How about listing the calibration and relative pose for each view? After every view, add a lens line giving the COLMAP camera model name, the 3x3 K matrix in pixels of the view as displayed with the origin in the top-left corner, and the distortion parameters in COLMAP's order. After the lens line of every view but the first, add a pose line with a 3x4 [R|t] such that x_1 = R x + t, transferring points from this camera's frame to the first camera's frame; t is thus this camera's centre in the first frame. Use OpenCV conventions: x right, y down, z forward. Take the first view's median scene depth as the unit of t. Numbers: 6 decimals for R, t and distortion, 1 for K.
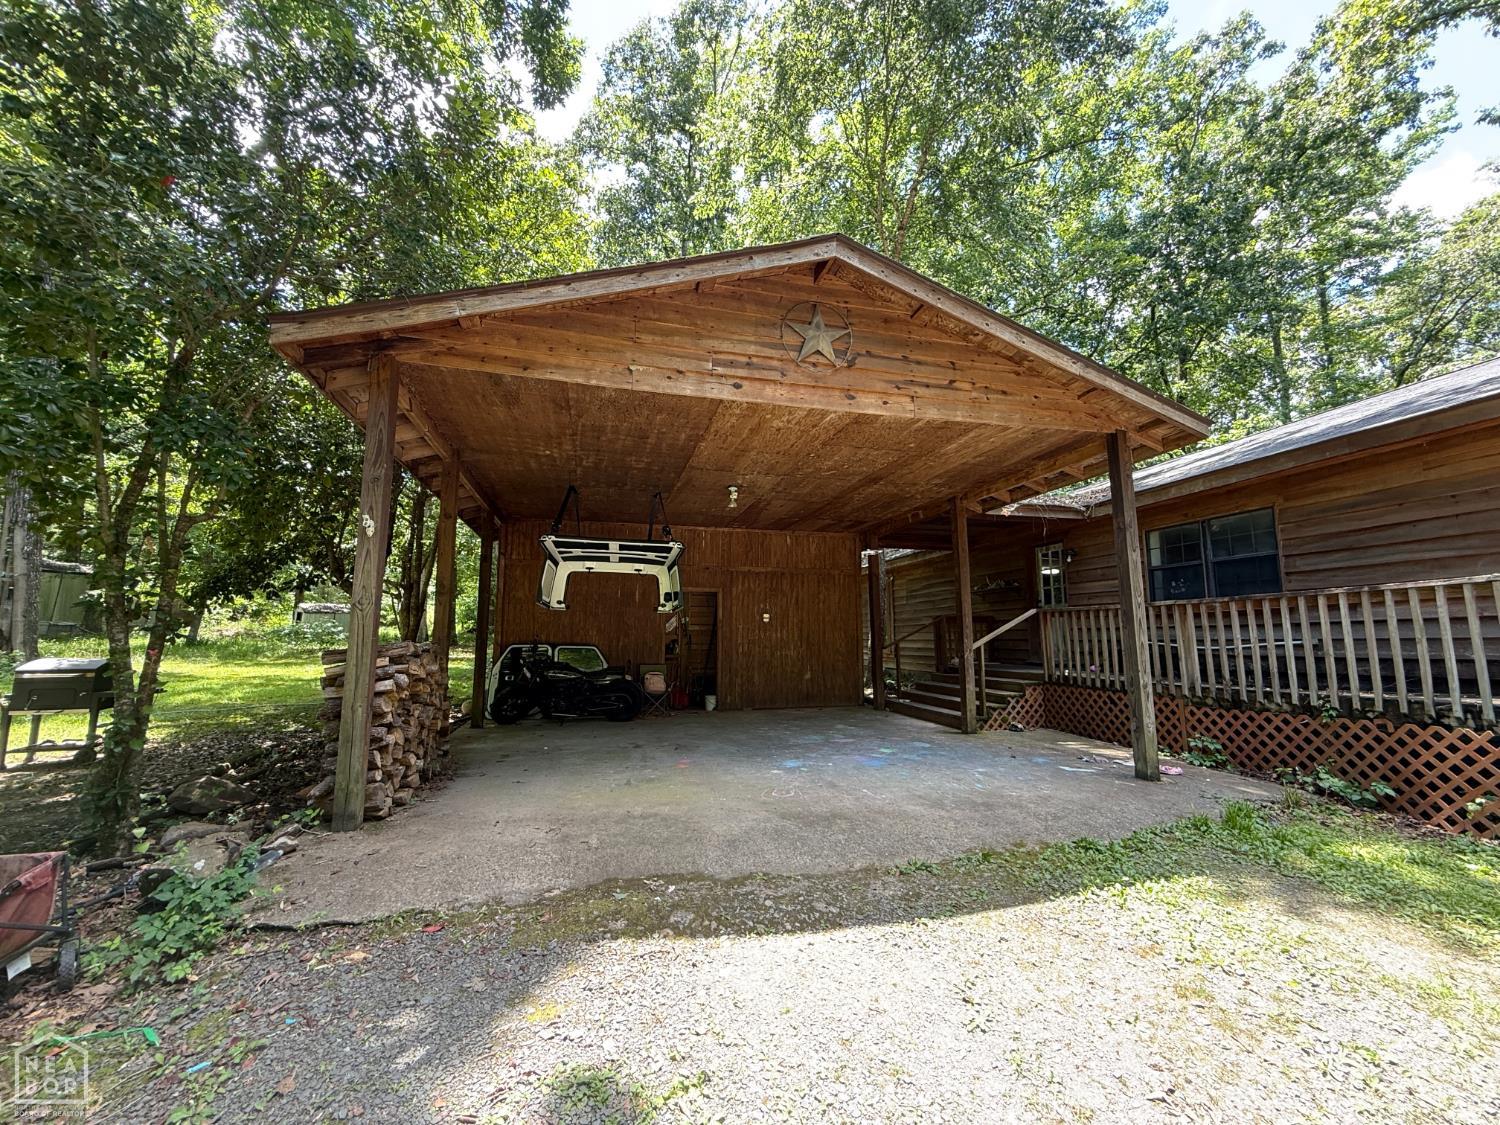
lens RADIAL K [[596.8, 0, 747.8], [0, 596.8, 562.4], [0, 0, 1]] dist [0.001939, -0.000247]
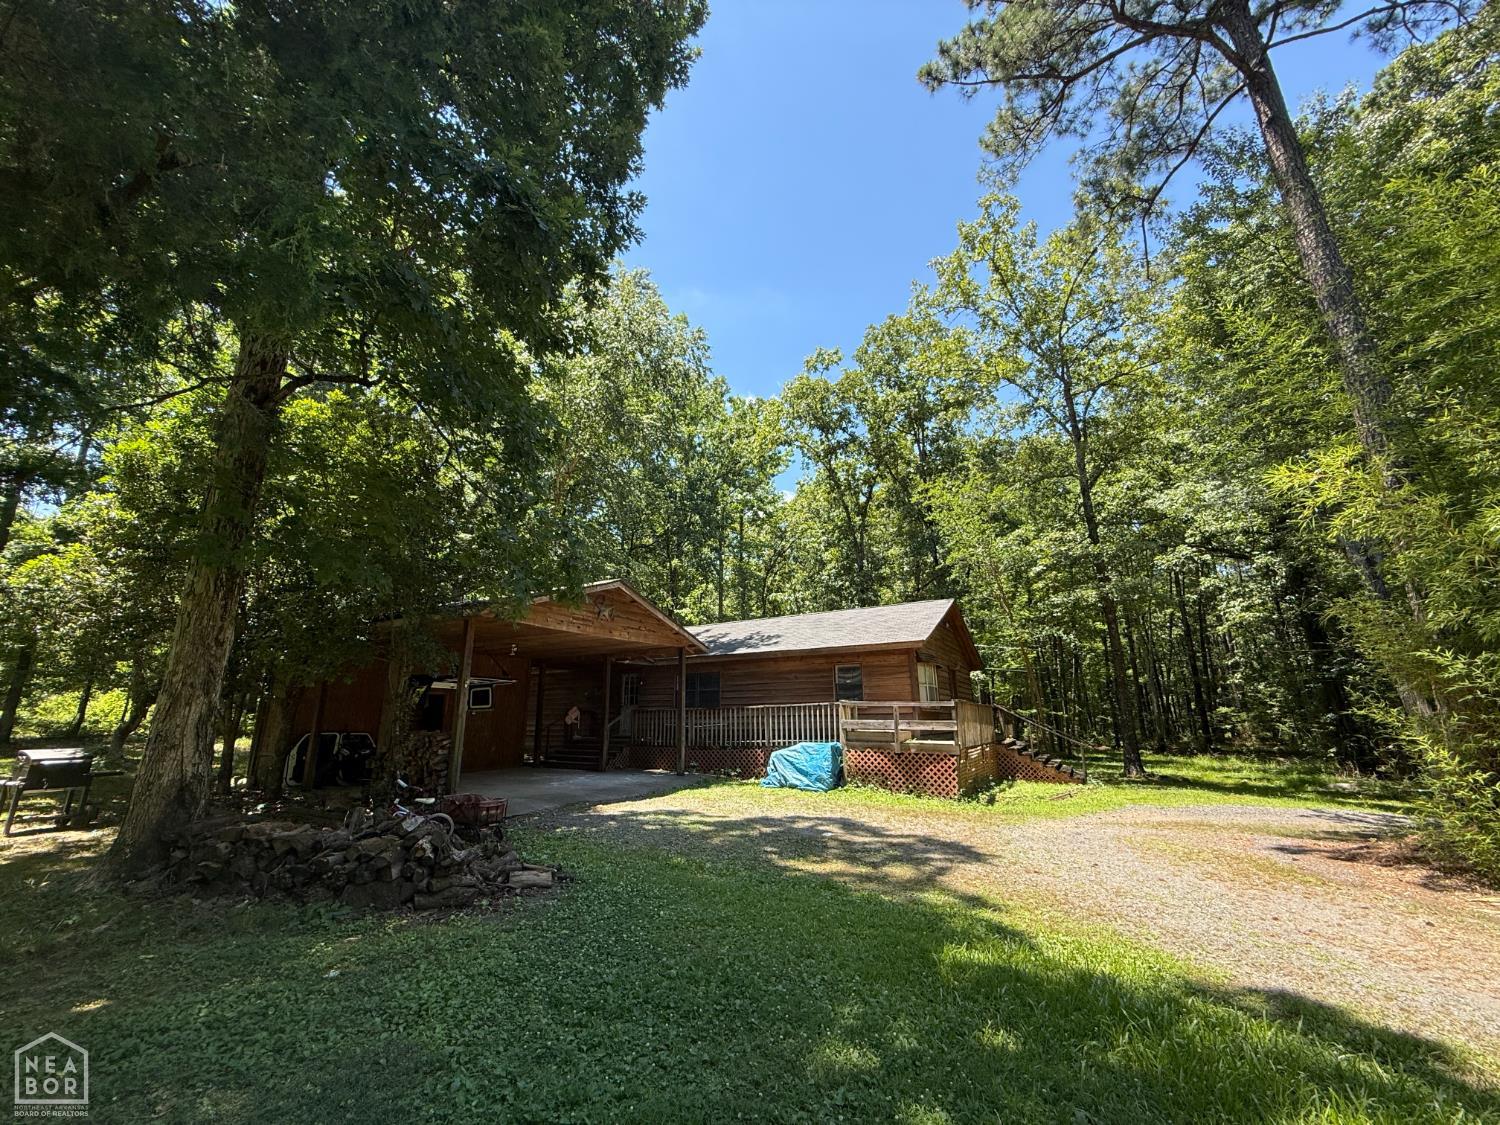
lens RADIAL K [[596.8, 0, 749.7], [0, 596.8, 561.5], [0, 0, 1]] dist [0.001939, -0.000247]
pose [[0.692844, 0.174568, 0.699637, -0.374344], [-0.075751, 0.982505, -0.170132, -0.050434], [-0.717097, 0.064877, 0.693947, -0.374702]]
